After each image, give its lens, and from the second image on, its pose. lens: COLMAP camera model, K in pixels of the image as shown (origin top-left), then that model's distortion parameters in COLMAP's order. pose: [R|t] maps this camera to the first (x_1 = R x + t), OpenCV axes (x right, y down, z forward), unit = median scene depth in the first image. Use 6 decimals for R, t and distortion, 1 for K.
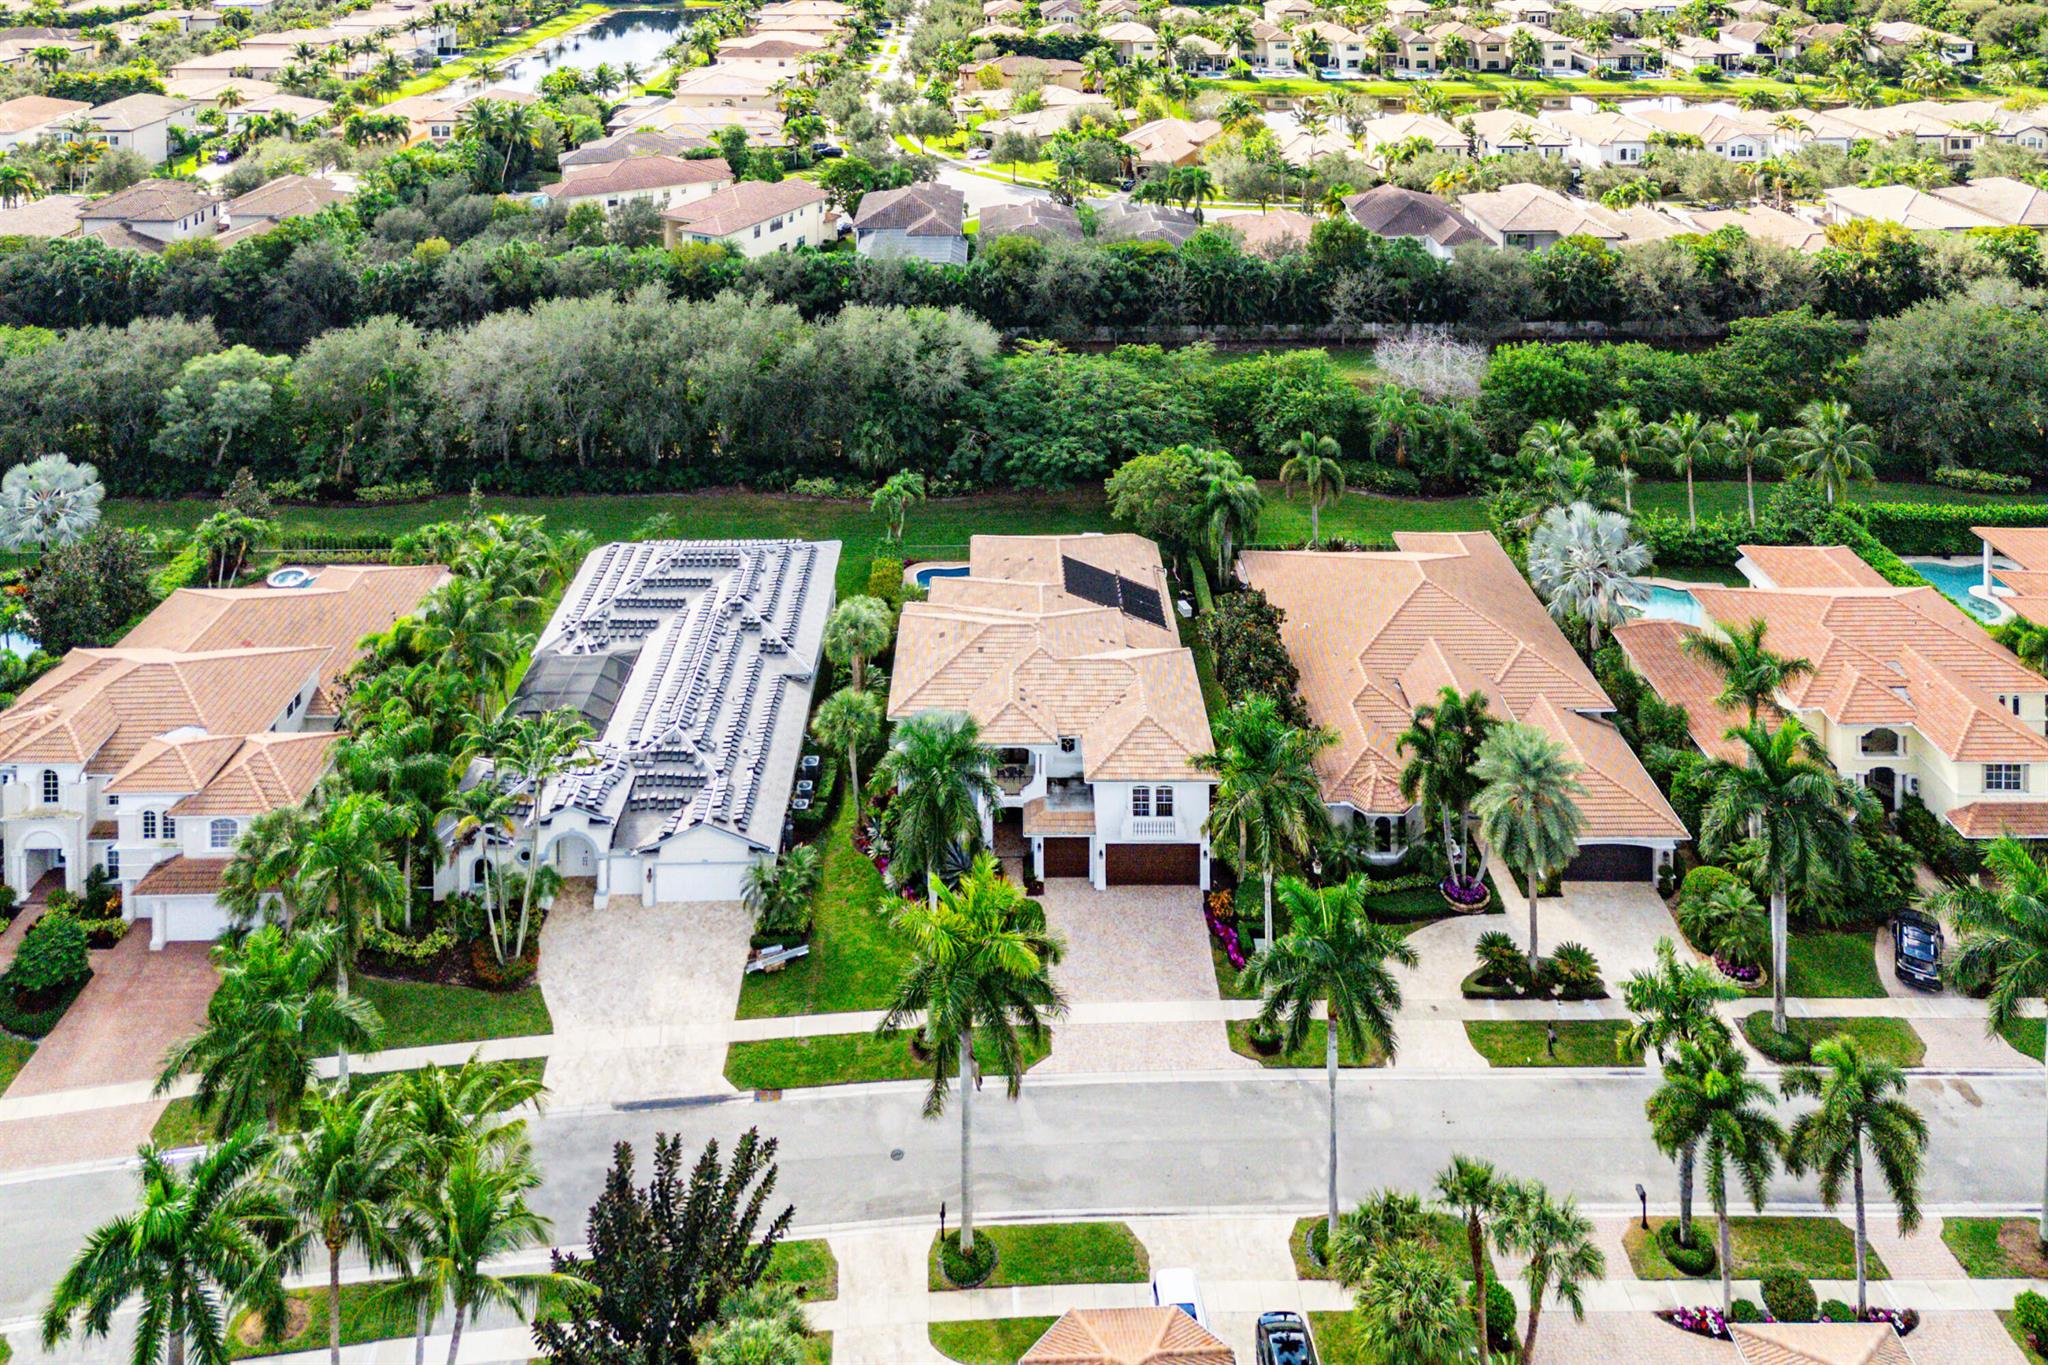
lens RADIAL K [[1345.1, 0, 1025.9], [0, 1345.1, 557.0], [0, 0, 1]] dist [0.048259, -0.001199]
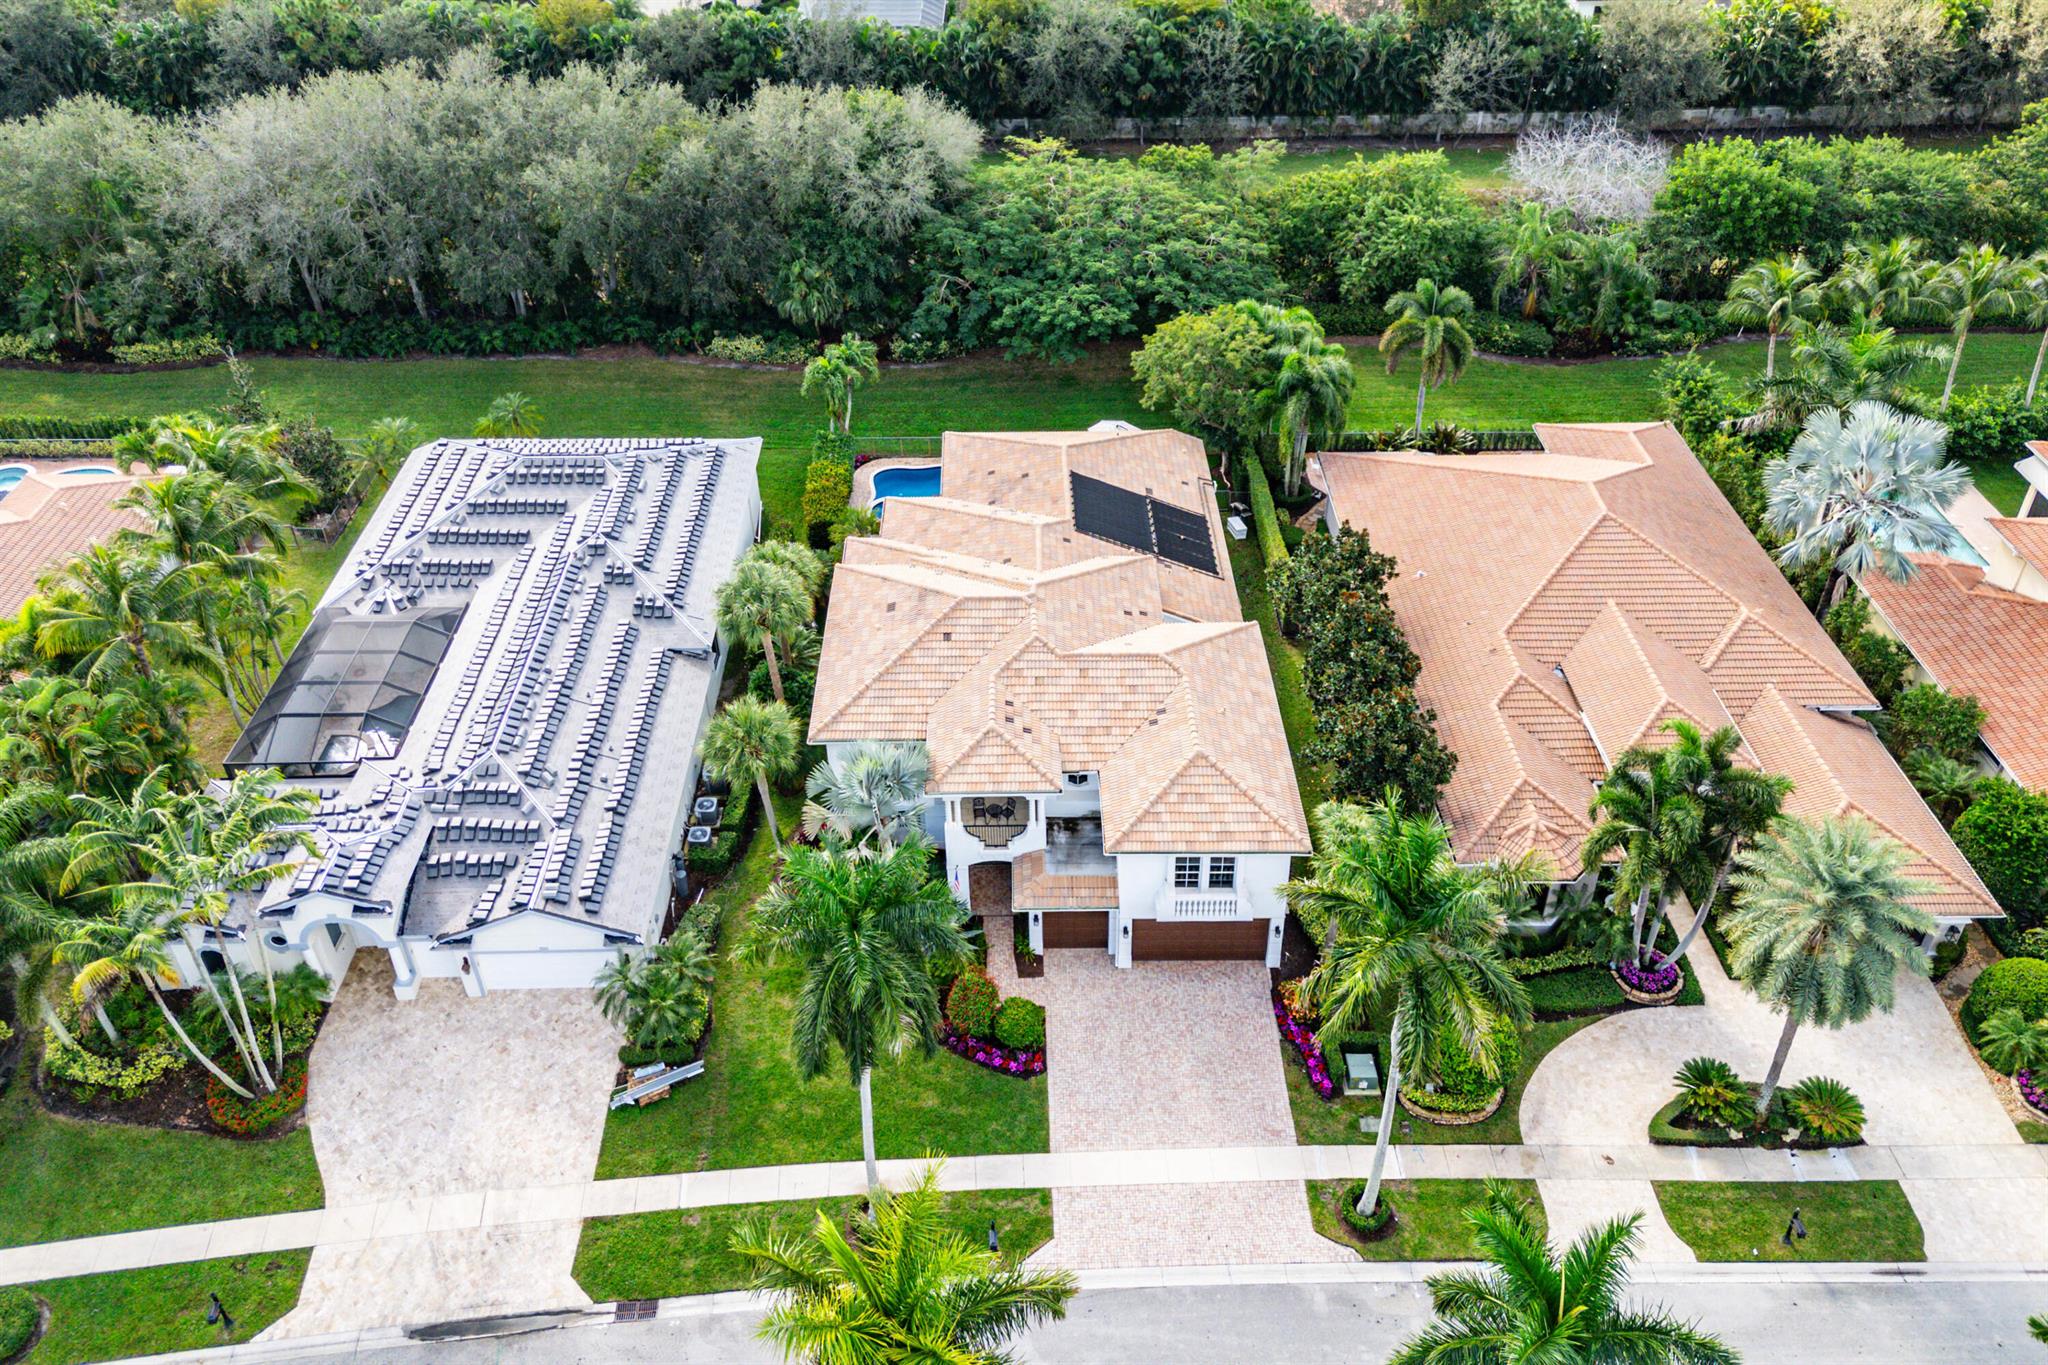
lens RADIAL K [[1489.9, 0, 1044.8], [0, 1489.9, 685.3], [0, 0, 1]] dist [0.053266, -0.011415]
pose [[0.999953, -0.004209, 0.008753, 0.006257], [0.002464, 0.981680, 0.190519, -0.036320], [-0.009394, -0.190488, 0.981645, 0.211110]]
